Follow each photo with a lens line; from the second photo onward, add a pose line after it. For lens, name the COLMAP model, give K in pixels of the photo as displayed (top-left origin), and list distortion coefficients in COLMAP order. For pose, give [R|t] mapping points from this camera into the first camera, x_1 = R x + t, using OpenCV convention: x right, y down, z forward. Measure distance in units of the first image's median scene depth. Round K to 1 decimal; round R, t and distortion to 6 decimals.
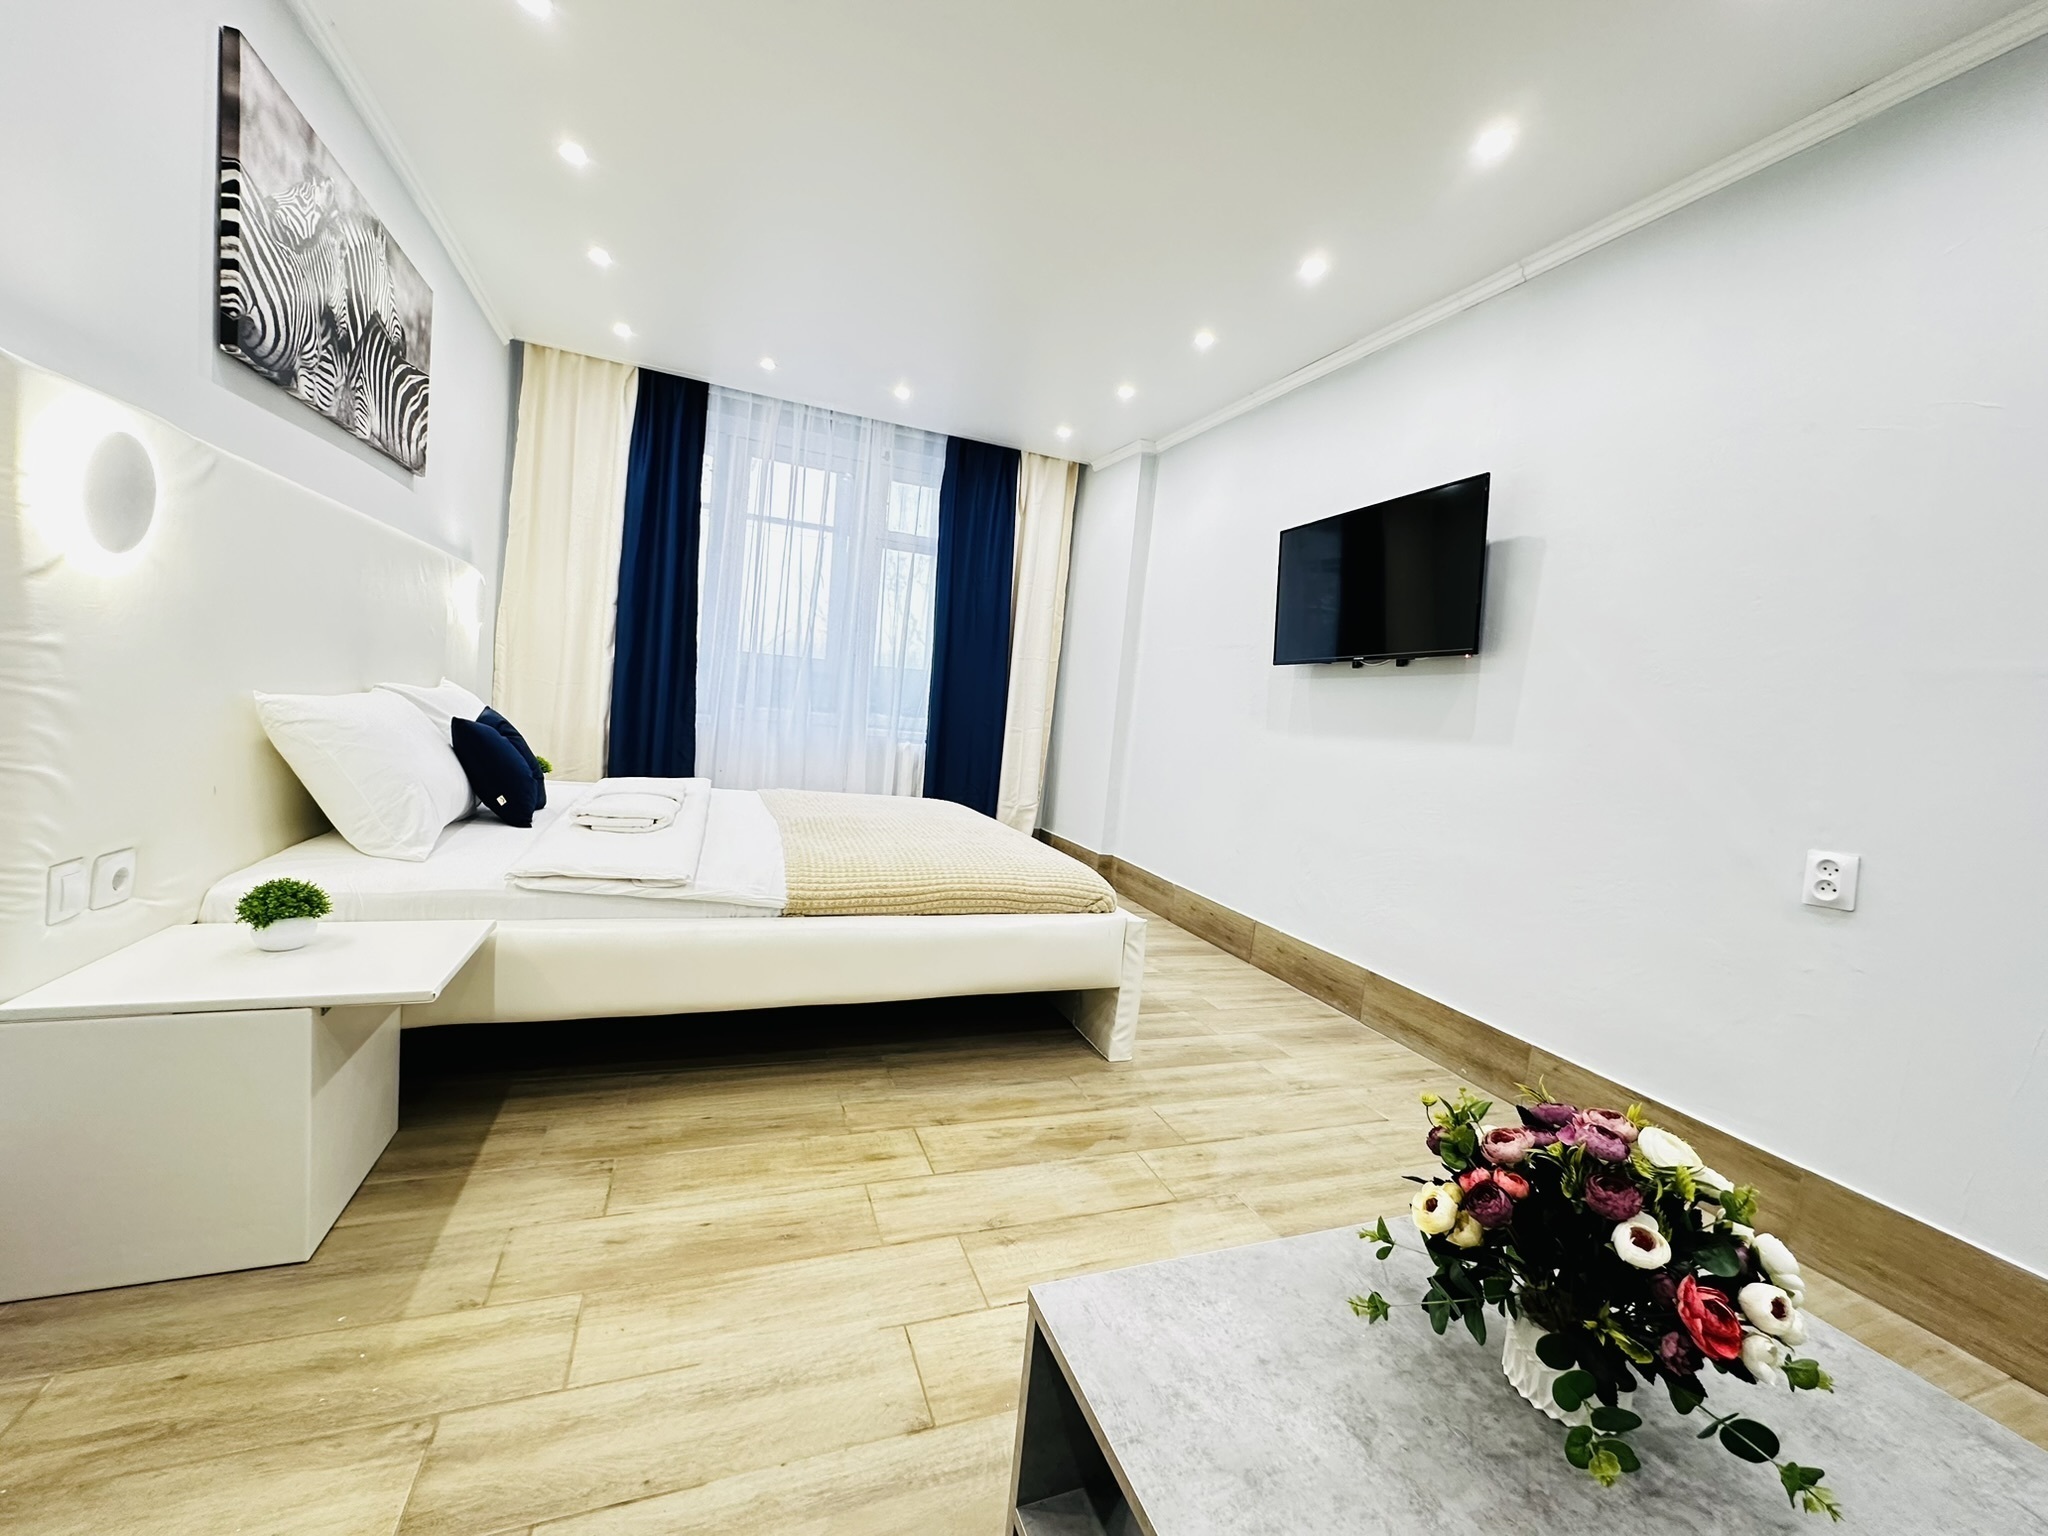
lens RADIAL K [[818.4, 0, 1024.0], [0, 818.4, 768.0], [0, 0, 1]] dist [-0.003141, 0.001017]
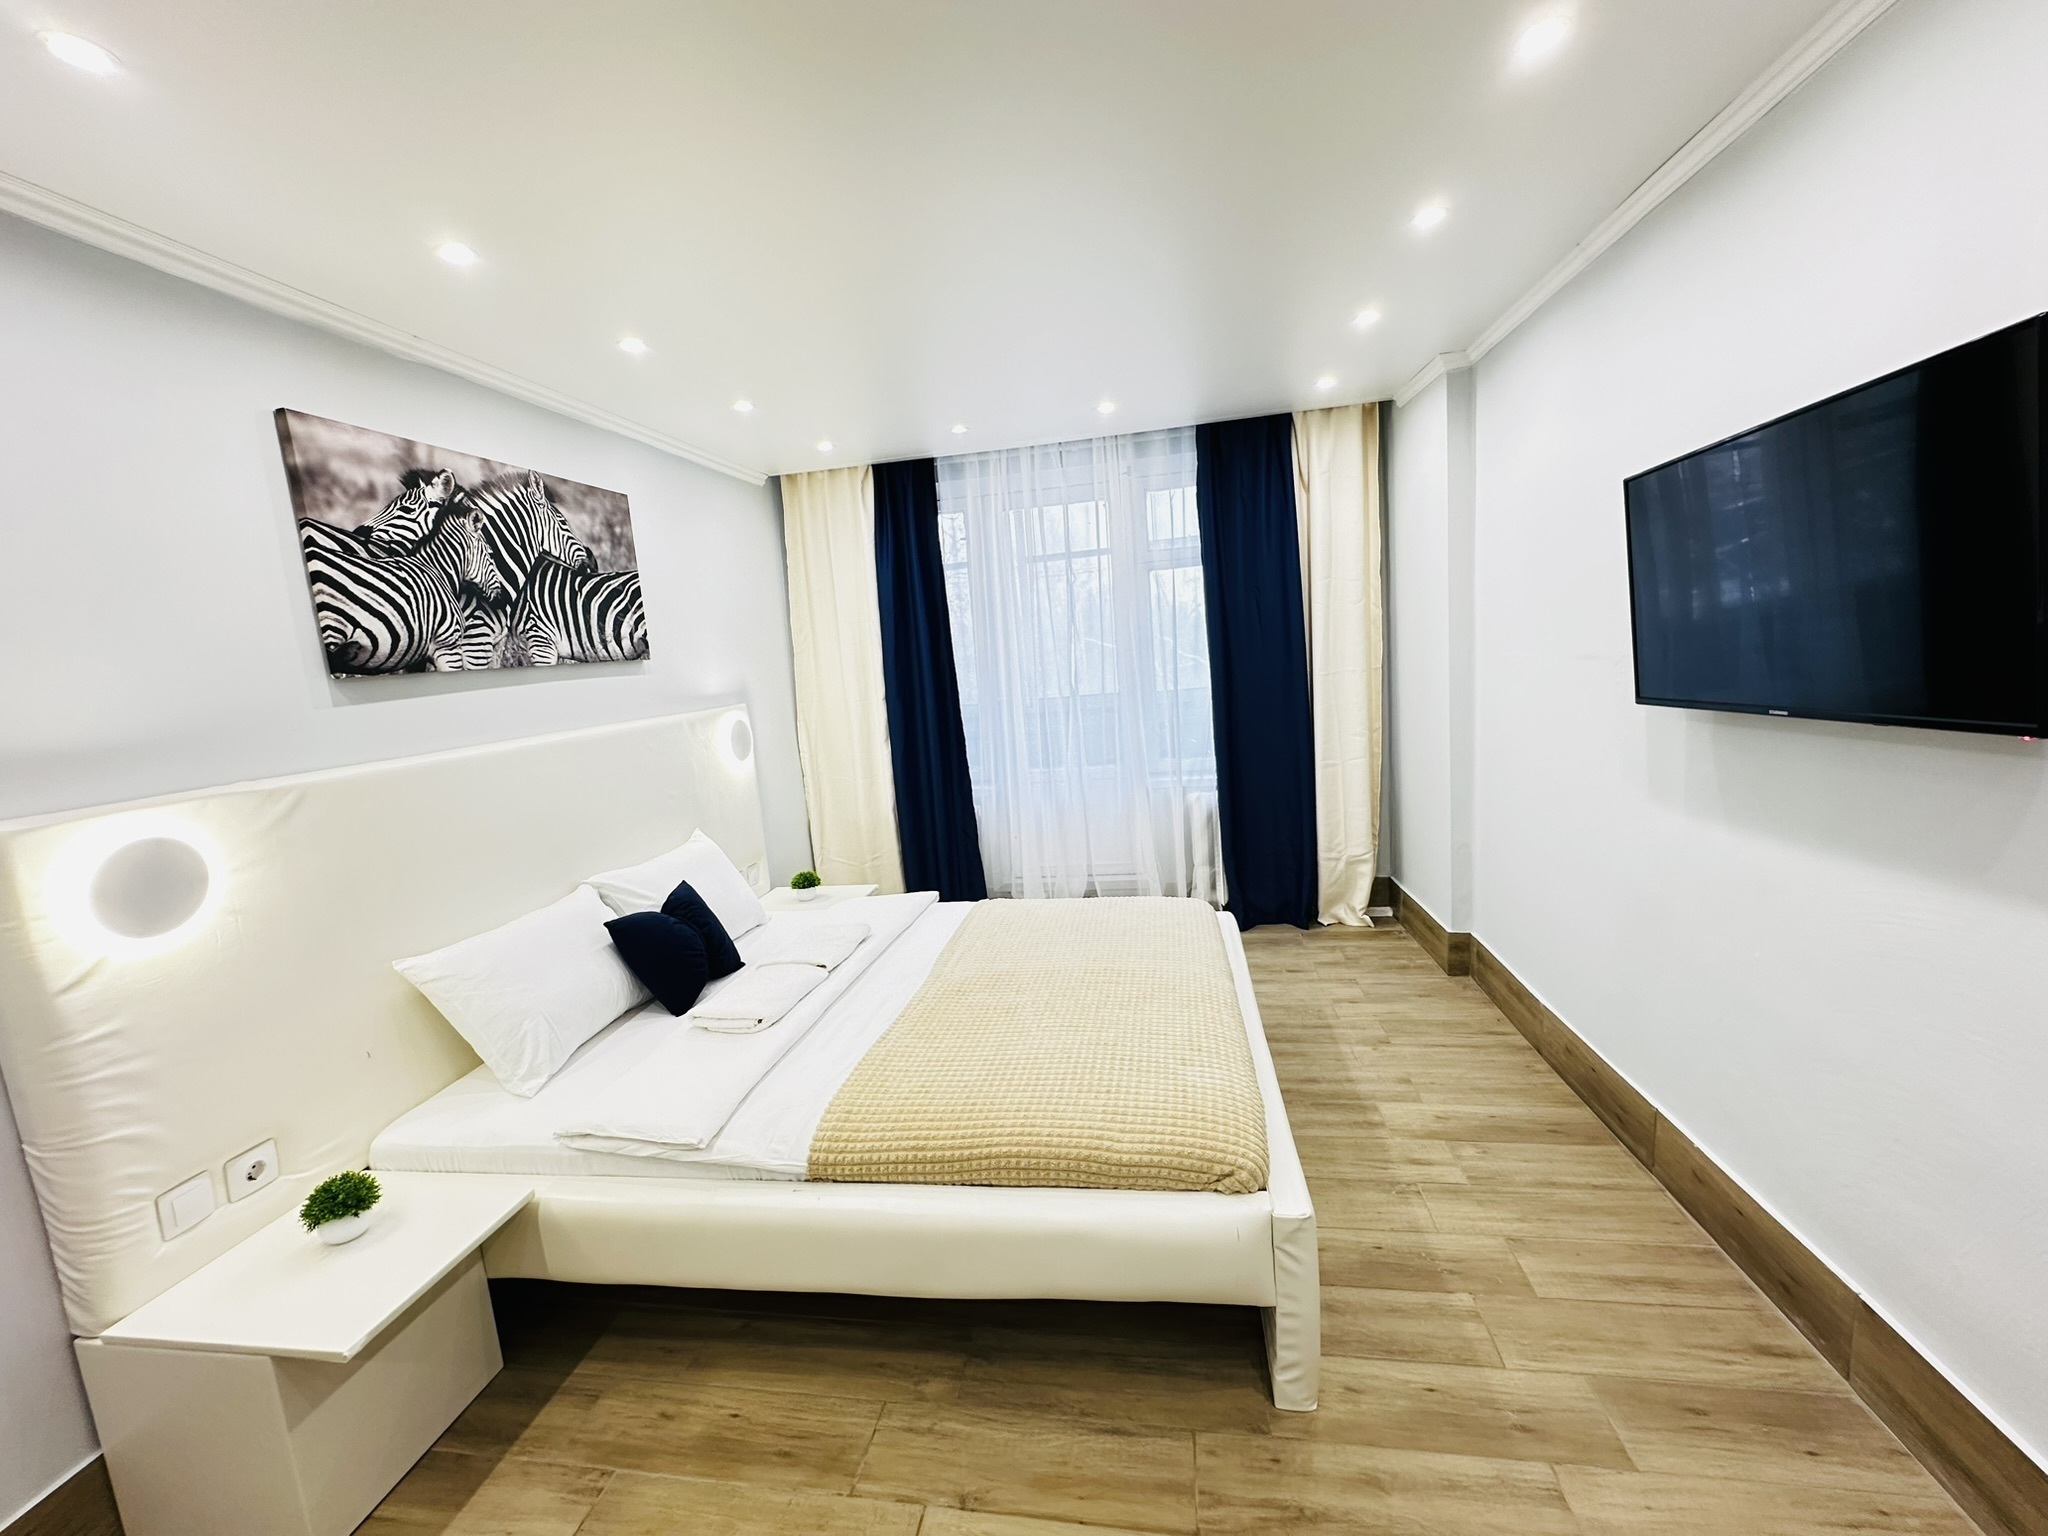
lens RADIAL K [[818.4, 0, 1024.0], [0, 818.4, 768.0], [0, 0, 1]] dist [-0.003141, 0.001017]
pose [[0.844888, -0.090415, -0.527247, 0.391105], [0.121435, 0.992299, 0.024429, -0.244914], [0.520978, -0.084666, 0.849361, 0.425008]]
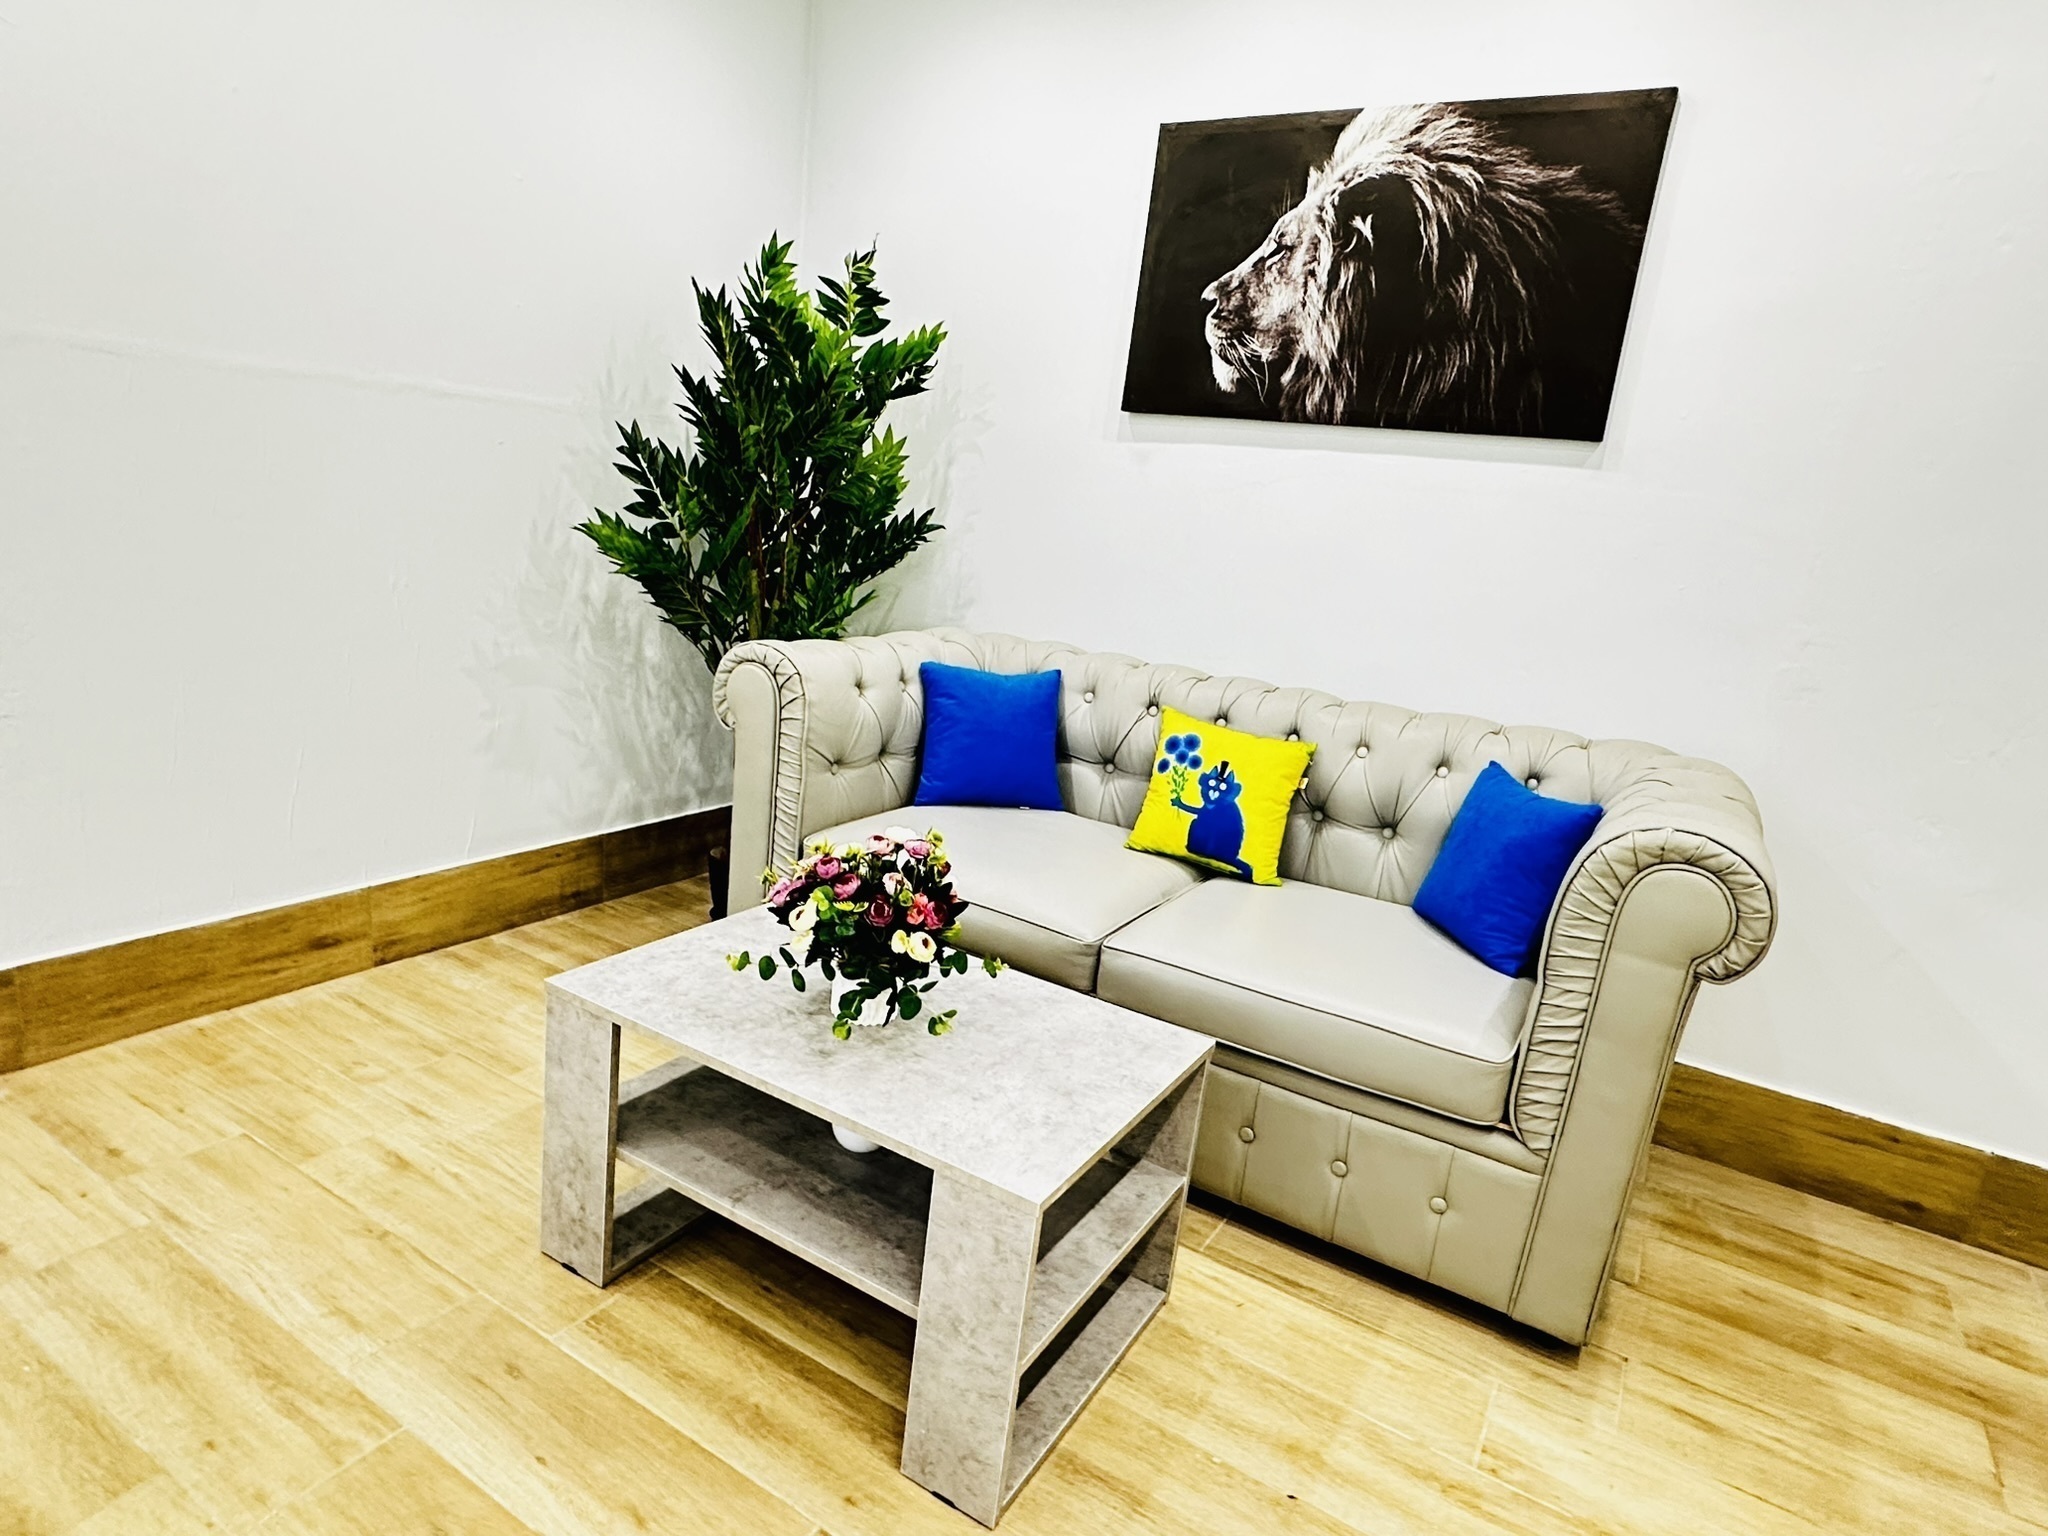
lens RADIAL K [[1159.6, 0, 1017.6], [0, 1159.6, 783.4], [0, 0, 1]] dist [-0.002370, -0.000289]
pose [[-0.594998, -0.353390, 0.721868, -0.356205], [-0.109371, 0.925396, 0.362879, -0.180204], [-0.796251, 0.136961, -0.589259, 0.730460]]
